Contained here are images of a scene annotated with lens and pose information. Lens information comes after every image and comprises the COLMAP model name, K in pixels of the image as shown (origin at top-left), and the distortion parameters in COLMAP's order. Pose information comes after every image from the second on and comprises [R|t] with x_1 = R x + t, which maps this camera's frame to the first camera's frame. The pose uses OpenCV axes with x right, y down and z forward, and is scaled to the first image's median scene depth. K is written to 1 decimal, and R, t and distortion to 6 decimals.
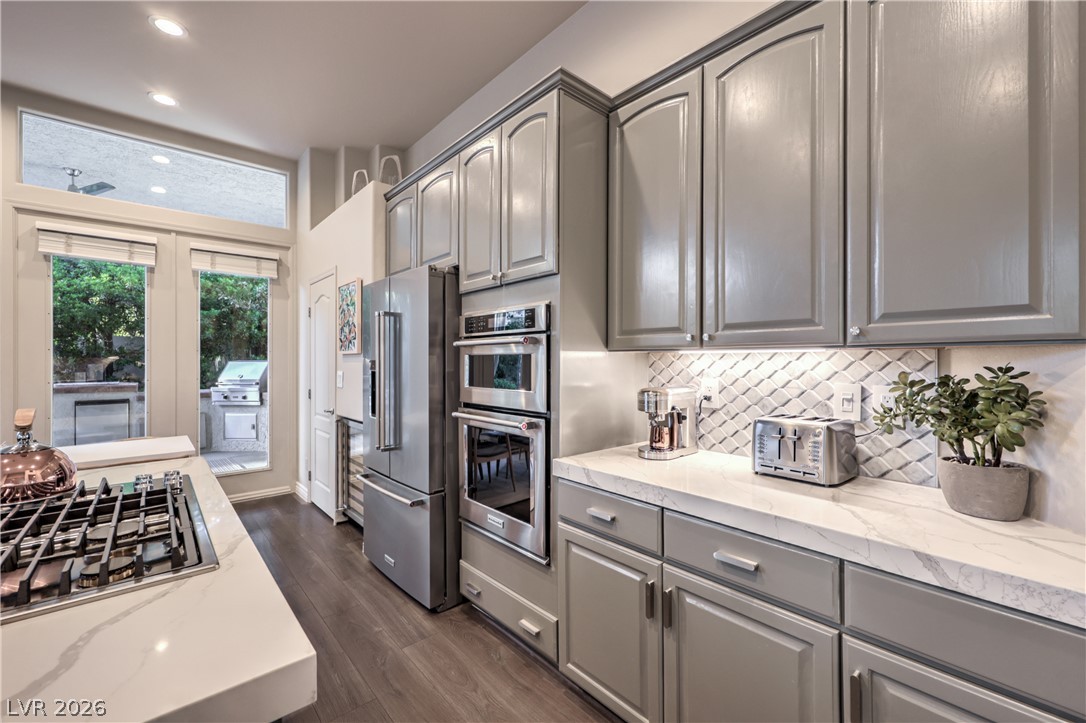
lens RADIAL K [[453.9, 0, 548.2], [0, 453.9, 358.2], [0, 0, 1]] dist [0.002498, 0.000416]
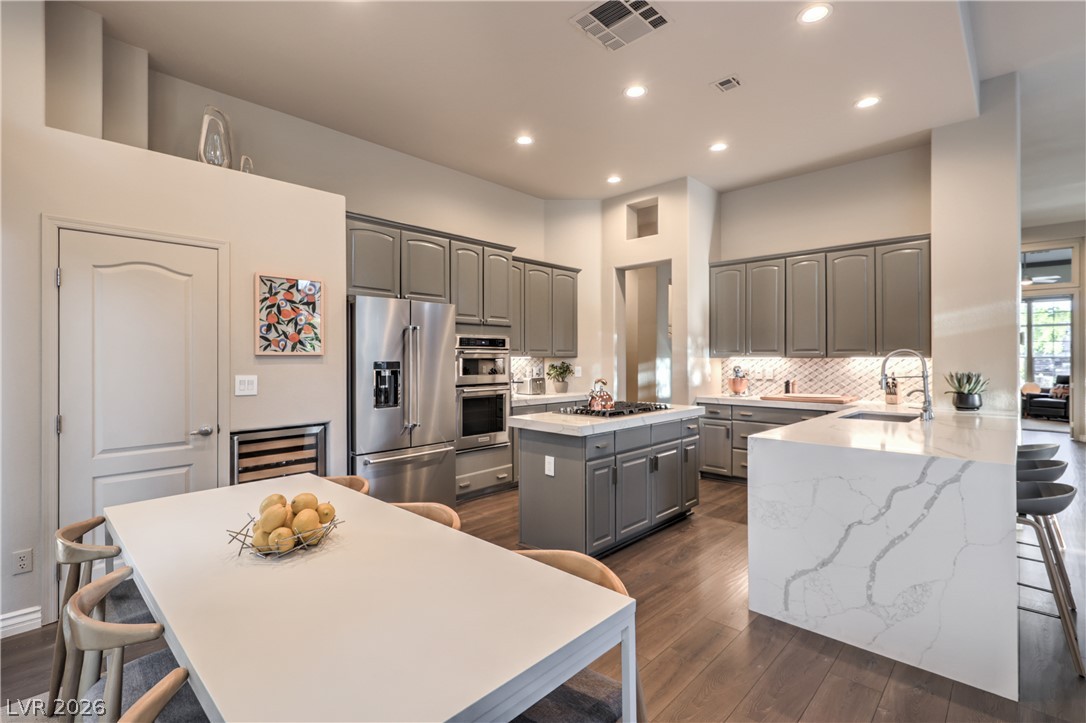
lens RADIAL K [[501.5, 0, 548.9], [0, 501.5, 359.1], [0, 0, 1]] dist [0.001010, -0.000315]
pose [[-0.092365, 0.001320, 0.995724, -2.556647], [-0.001975, 0.999997, -0.001509, -0.002222], [-0.995723, -0.002106, -0.092362, 0.978447]]
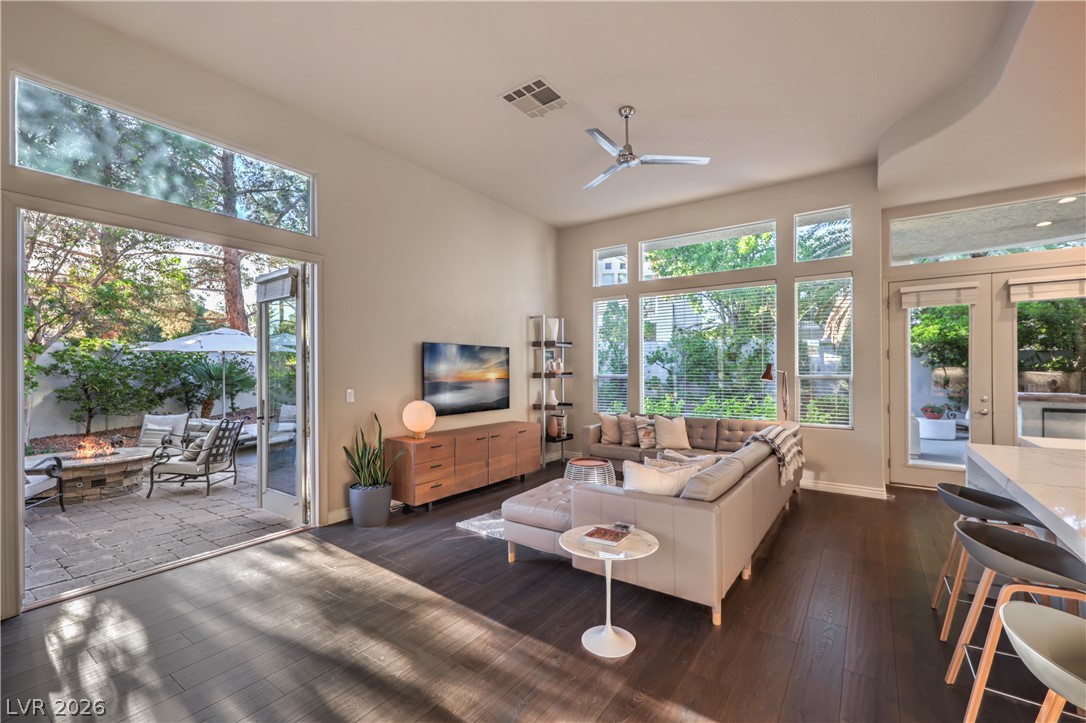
lens RADIAL K [[460.6, 0, 546.6], [0, 460.6, 371.6], [0, 0, 1]] dist [0.001040, -0.000101]
pose [[0.232250, 0.001411, -0.972655, -0.503778], [0.005563, 0.999981, 0.002779, -0.036122], [0.972640, -0.006056, 0.232237, -1.706518]]
